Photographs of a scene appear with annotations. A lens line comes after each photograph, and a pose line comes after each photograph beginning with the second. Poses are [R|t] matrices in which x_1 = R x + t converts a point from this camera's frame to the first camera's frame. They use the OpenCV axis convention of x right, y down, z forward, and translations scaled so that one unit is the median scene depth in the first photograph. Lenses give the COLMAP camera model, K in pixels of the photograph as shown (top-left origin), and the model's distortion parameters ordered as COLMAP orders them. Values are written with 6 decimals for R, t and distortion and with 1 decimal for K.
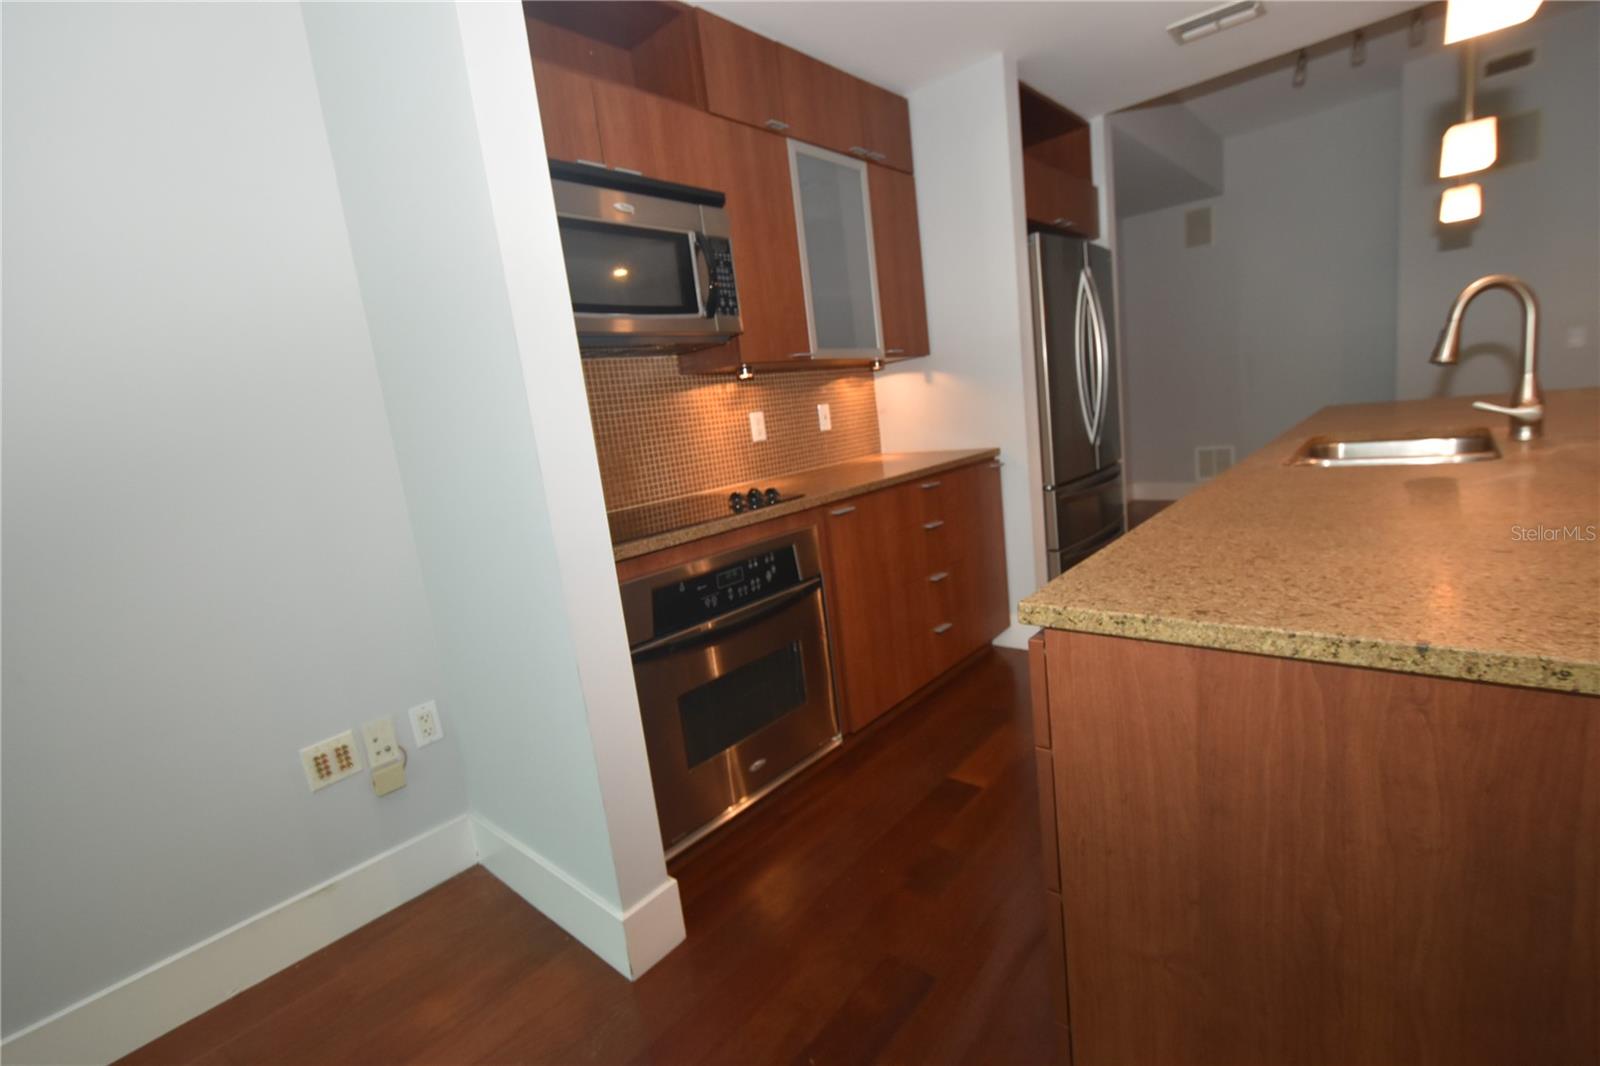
lens RADIAL K [[692.2, 0, 817.2], [0, 692.2, 526.6], [0, 0, 1]] dist [-0.000614, -0.004087]
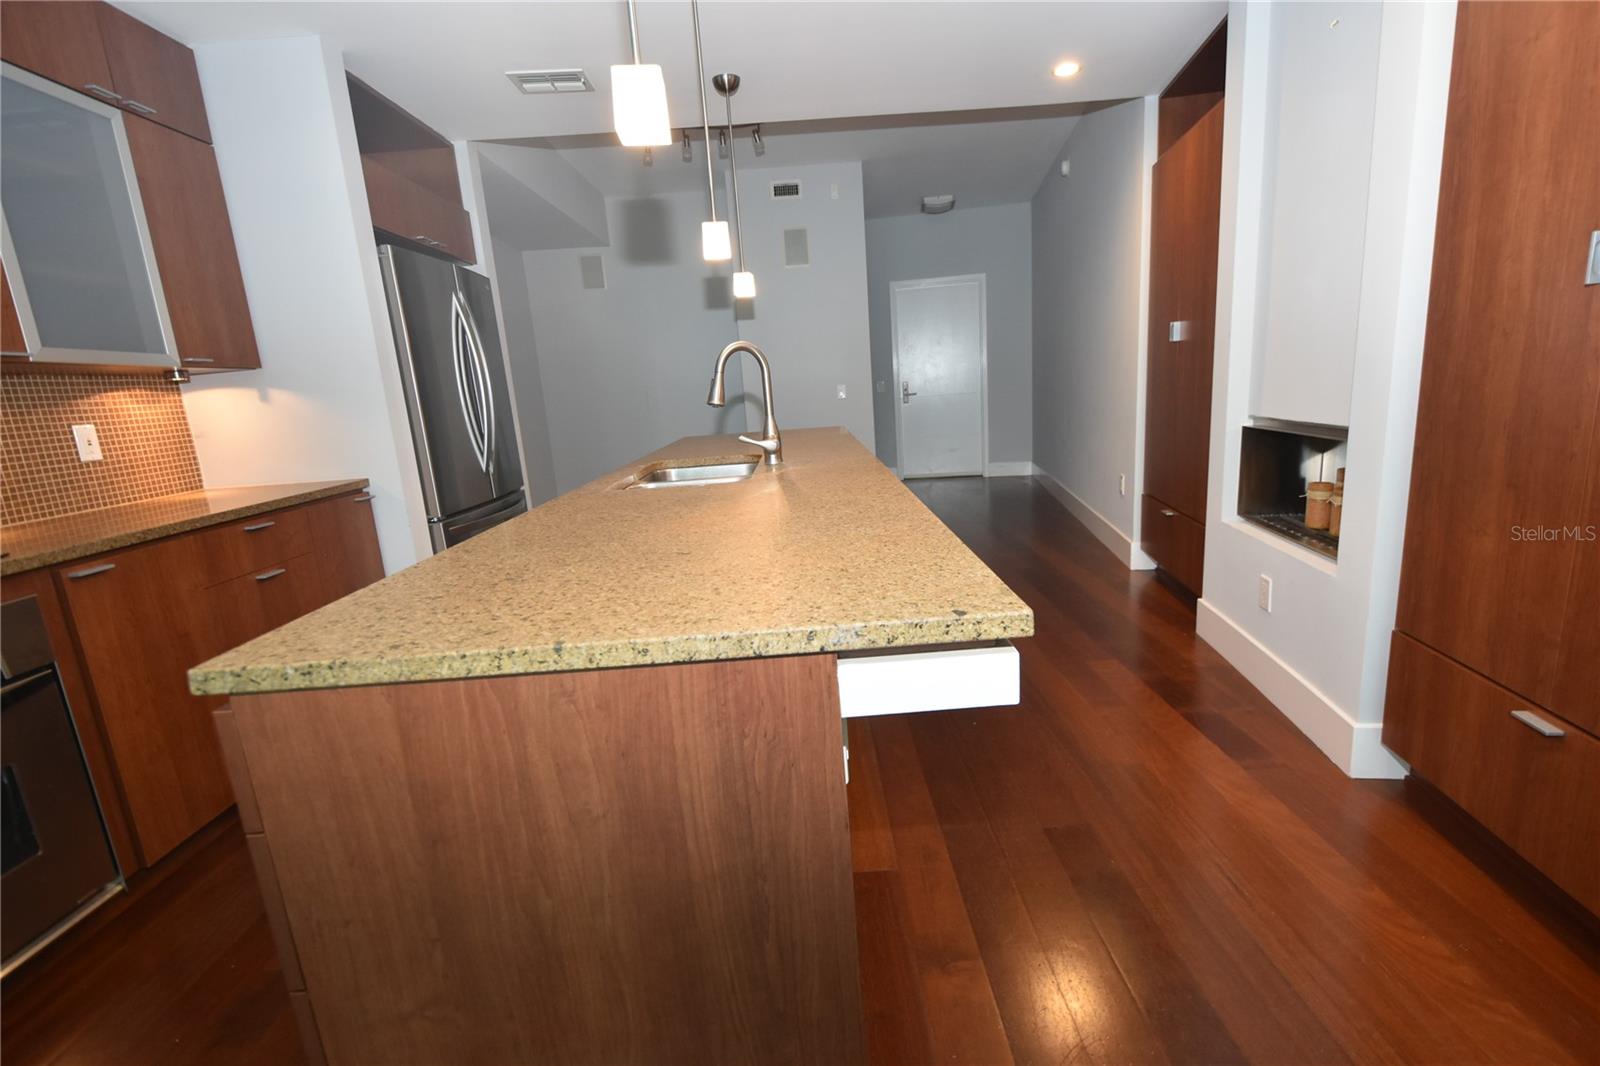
lens RADIAL K [[692.2, 0, 817.2], [0, 692.2, 526.6], [0, 0, 1]] dist [-0.000614, -0.004087]
pose [[0.746027, -0.070503, 0.662173, 0.310361], [0.095205, 0.995457, -0.001272, 0.010630], [-0.659075, 0.063992, 0.749350, -0.117683]]
